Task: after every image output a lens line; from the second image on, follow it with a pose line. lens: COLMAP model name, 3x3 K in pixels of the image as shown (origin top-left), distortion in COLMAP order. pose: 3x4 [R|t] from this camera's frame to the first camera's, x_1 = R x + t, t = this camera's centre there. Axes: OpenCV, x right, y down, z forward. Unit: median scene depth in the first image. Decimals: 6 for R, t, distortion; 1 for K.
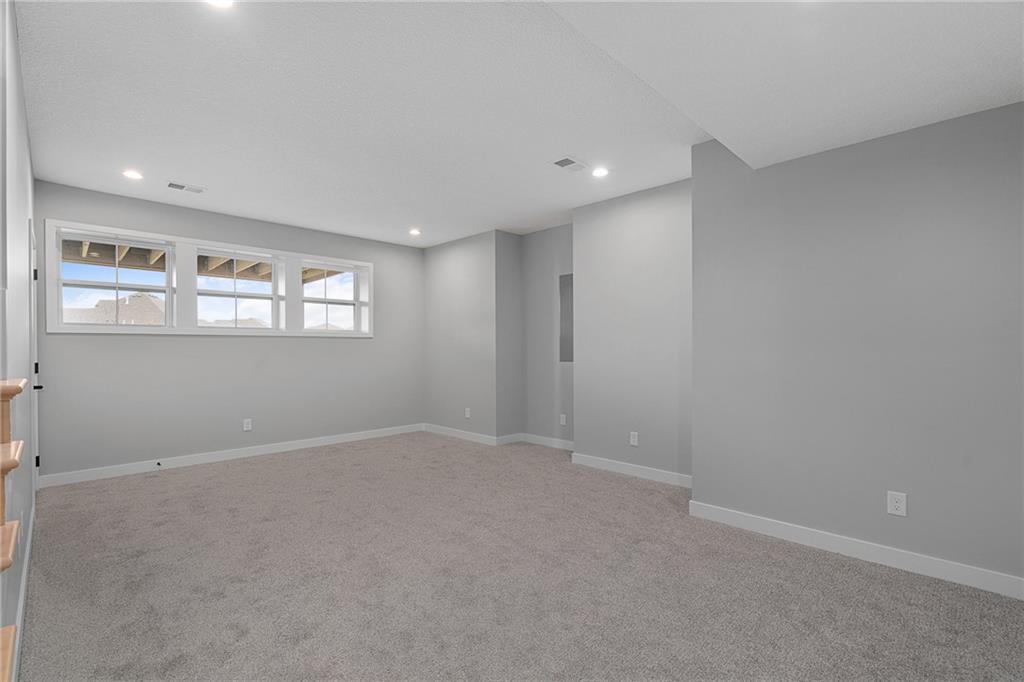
lens RADIAL K [[466.5, 0, 518.0], [0, 466.5, 344.2], [0, 0, 1]] dist [0.001313, 0.000531]
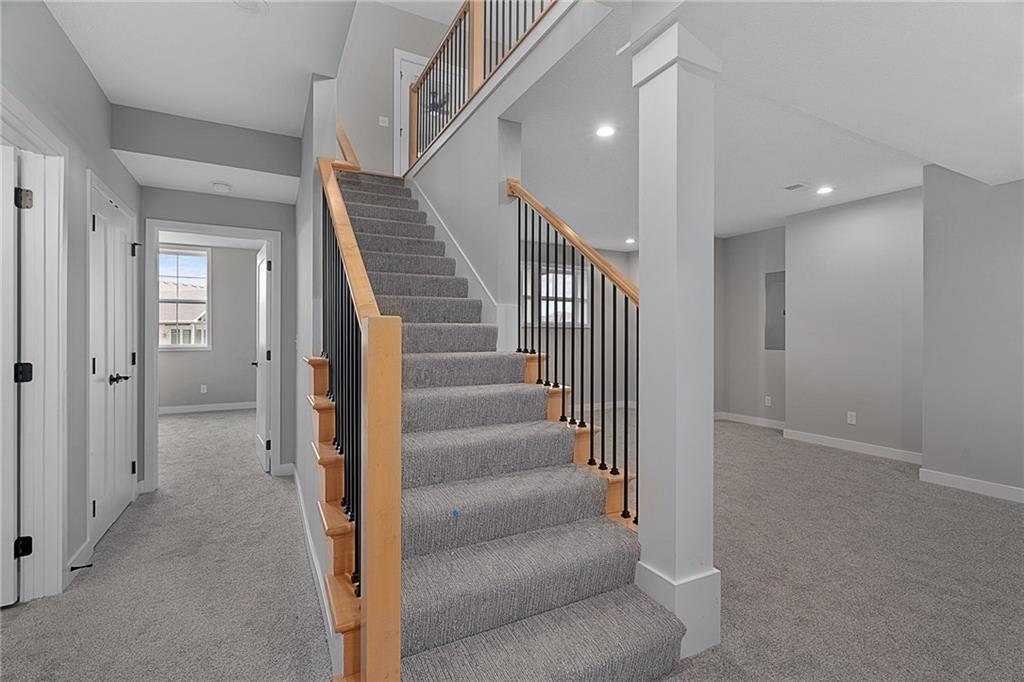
lens RADIAL K [[466.5, 0, 508.1], [0, 466.5, 333.9], [0, 0, 1]] dist [0.001313, 0.000531]
pose [[0.951853, -0.001065, -0.306552, -0.184202], [0.001912, 0.999995, 0.002465, -0.004620], [0.306548, -0.002933, 0.951851, -0.307153]]
